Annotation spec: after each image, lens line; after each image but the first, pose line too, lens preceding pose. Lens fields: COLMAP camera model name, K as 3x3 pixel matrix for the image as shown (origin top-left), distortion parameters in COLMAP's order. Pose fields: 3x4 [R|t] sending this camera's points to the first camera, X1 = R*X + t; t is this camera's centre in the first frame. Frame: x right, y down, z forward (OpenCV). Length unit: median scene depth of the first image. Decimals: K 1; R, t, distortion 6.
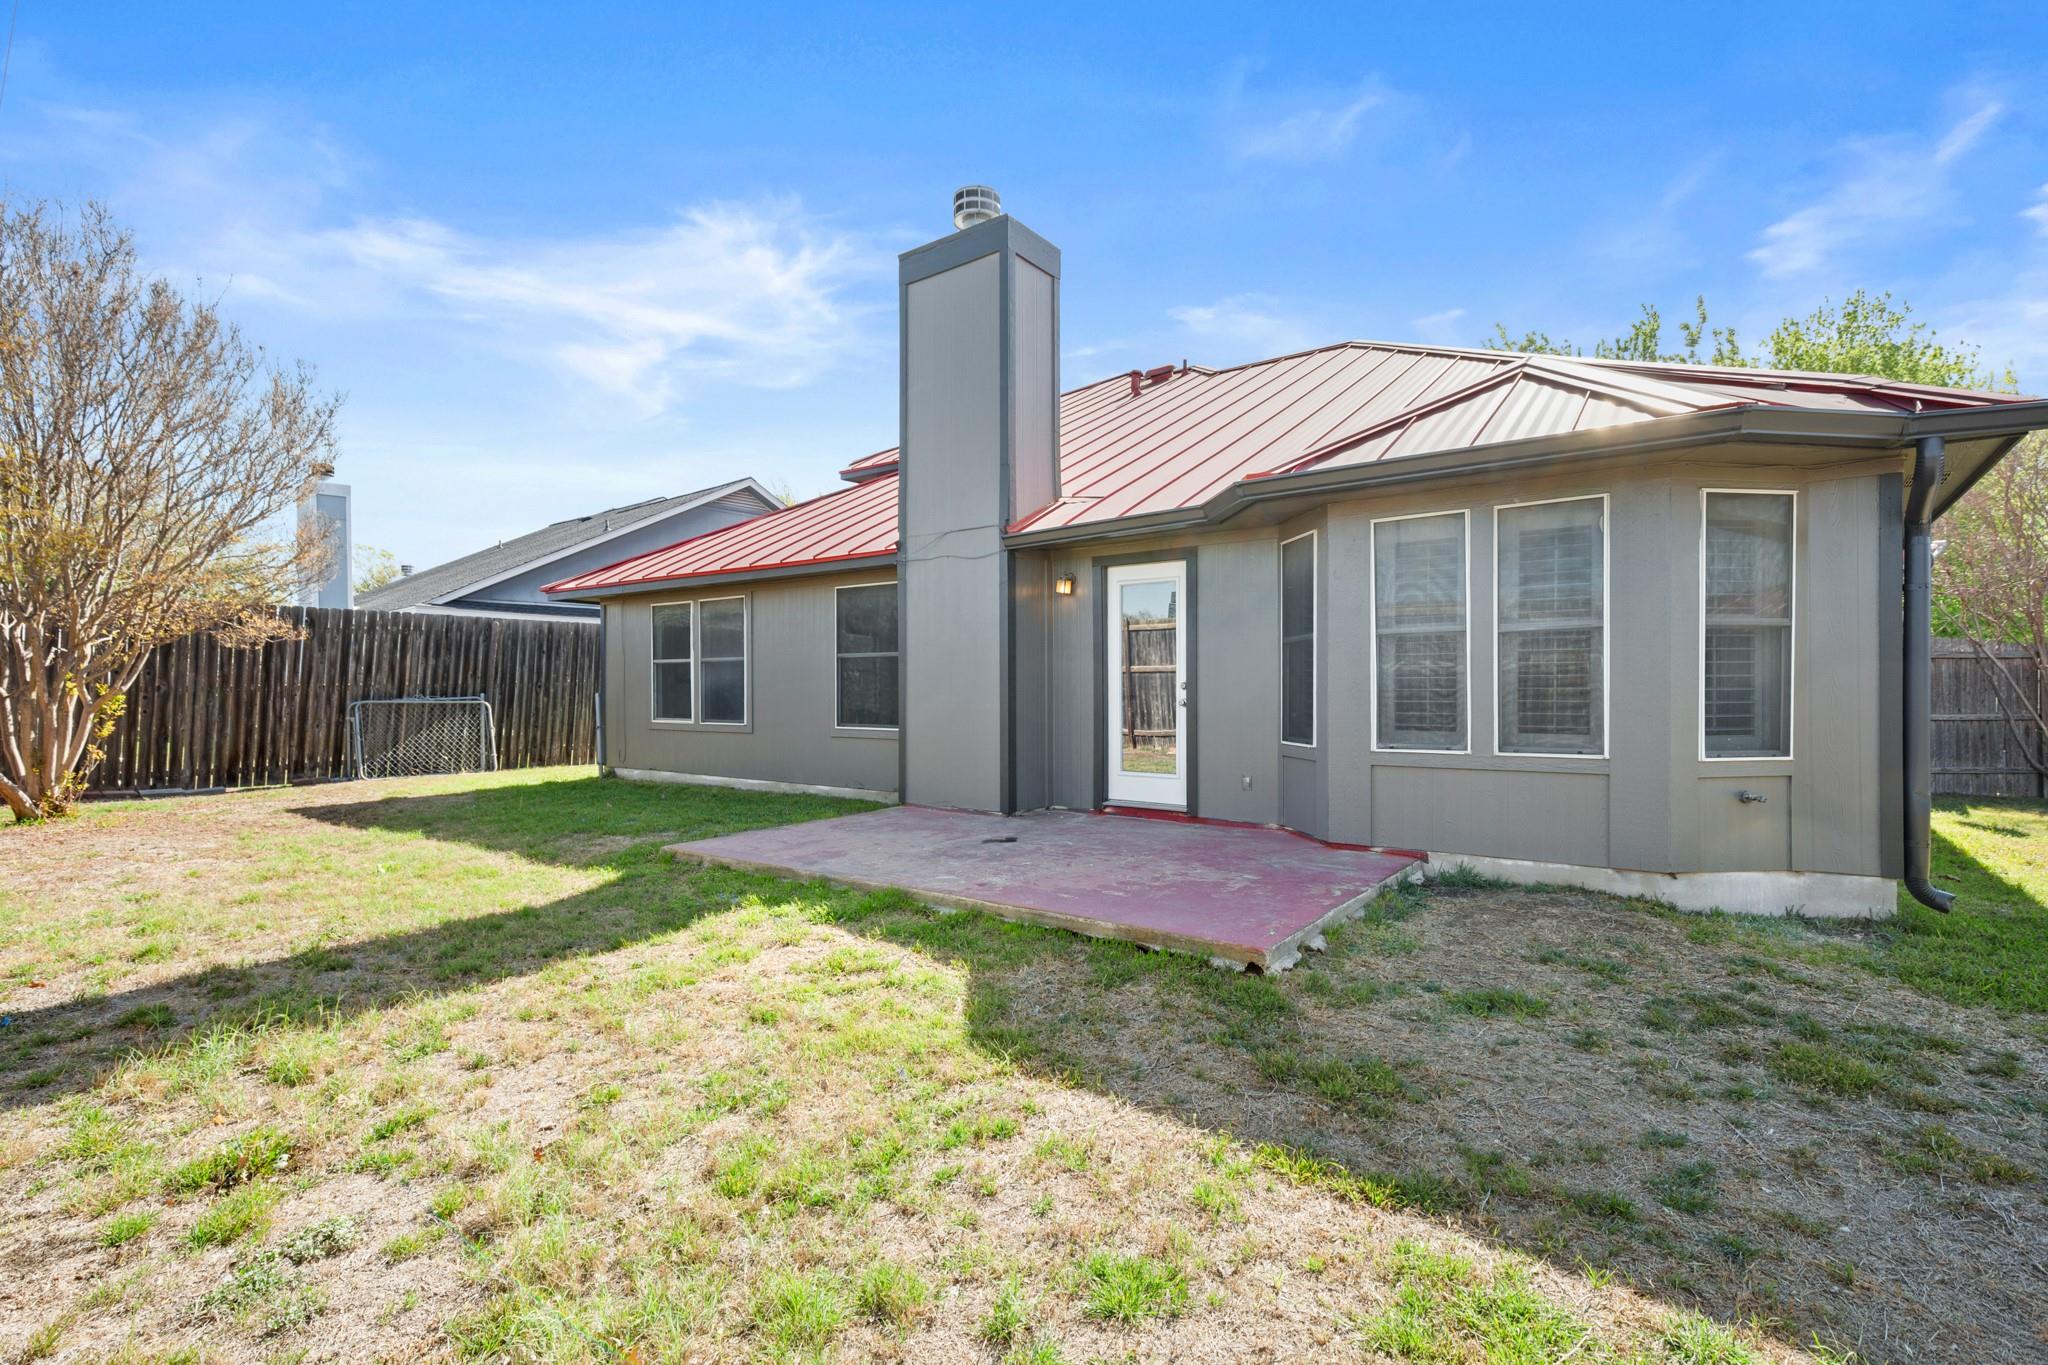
lens RADIAL K [[912.5, 0, 1024.0], [0, 912.5, 682.5], [0, 0, 1]] dist [0.012648, 0.000243]
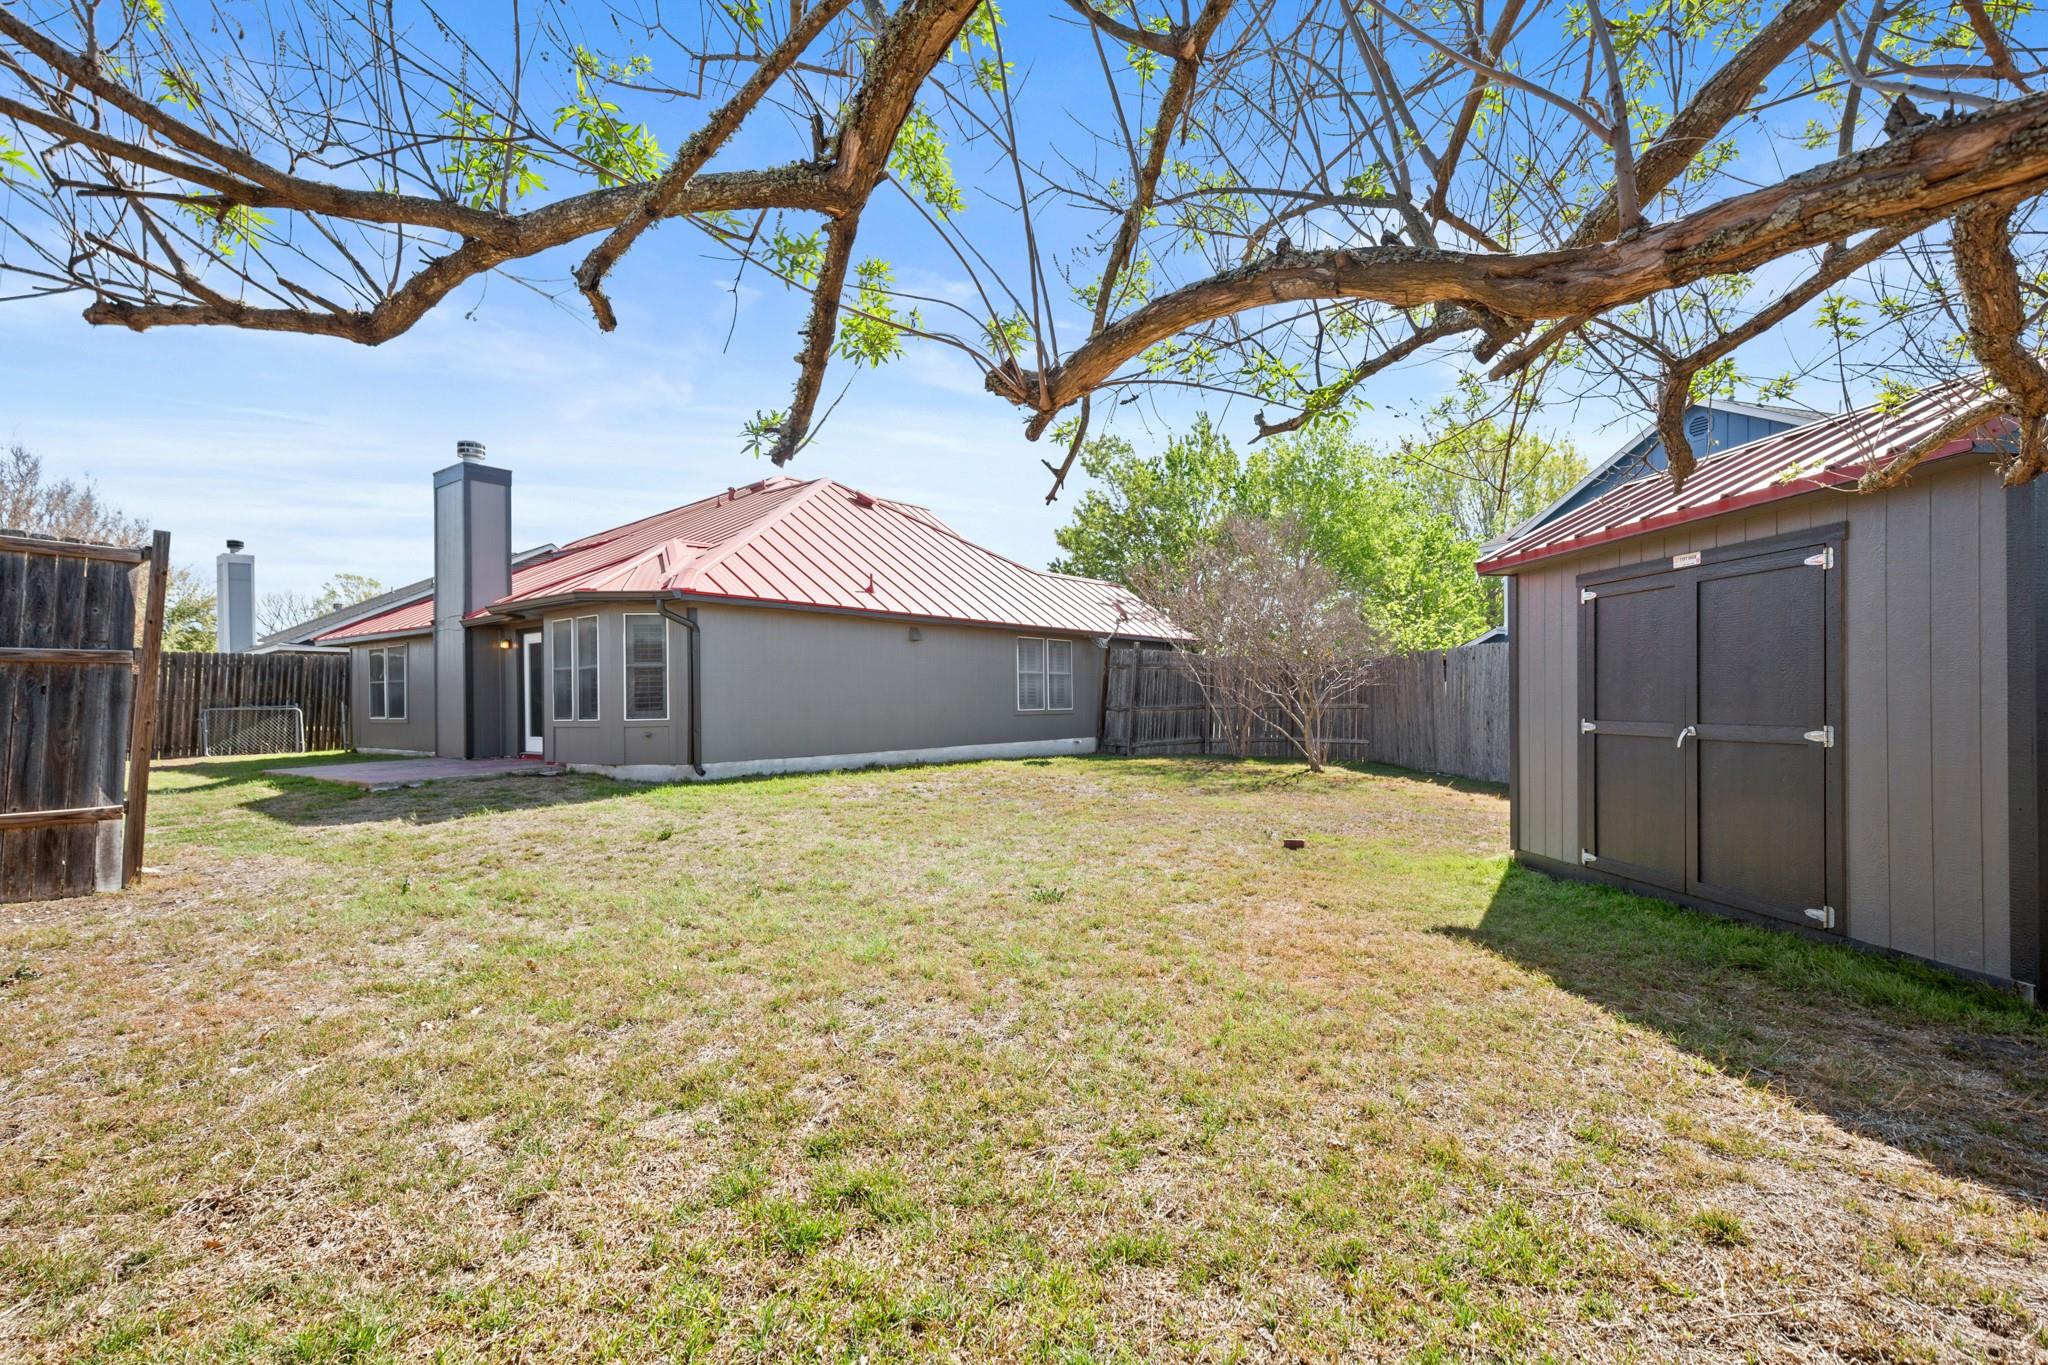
lens RADIAL K [[912.5, 0, 1024.0], [0, 912.5, 682.5], [0, 0, 1]] dist [0.012648, 0.000243]
pose [[0.999667, -0.013085, -0.022239, 0.770744], [0.012908, 0.999884, -0.008069, 0.005625], [0.022342, 0.007779, 0.999720, -0.611933]]
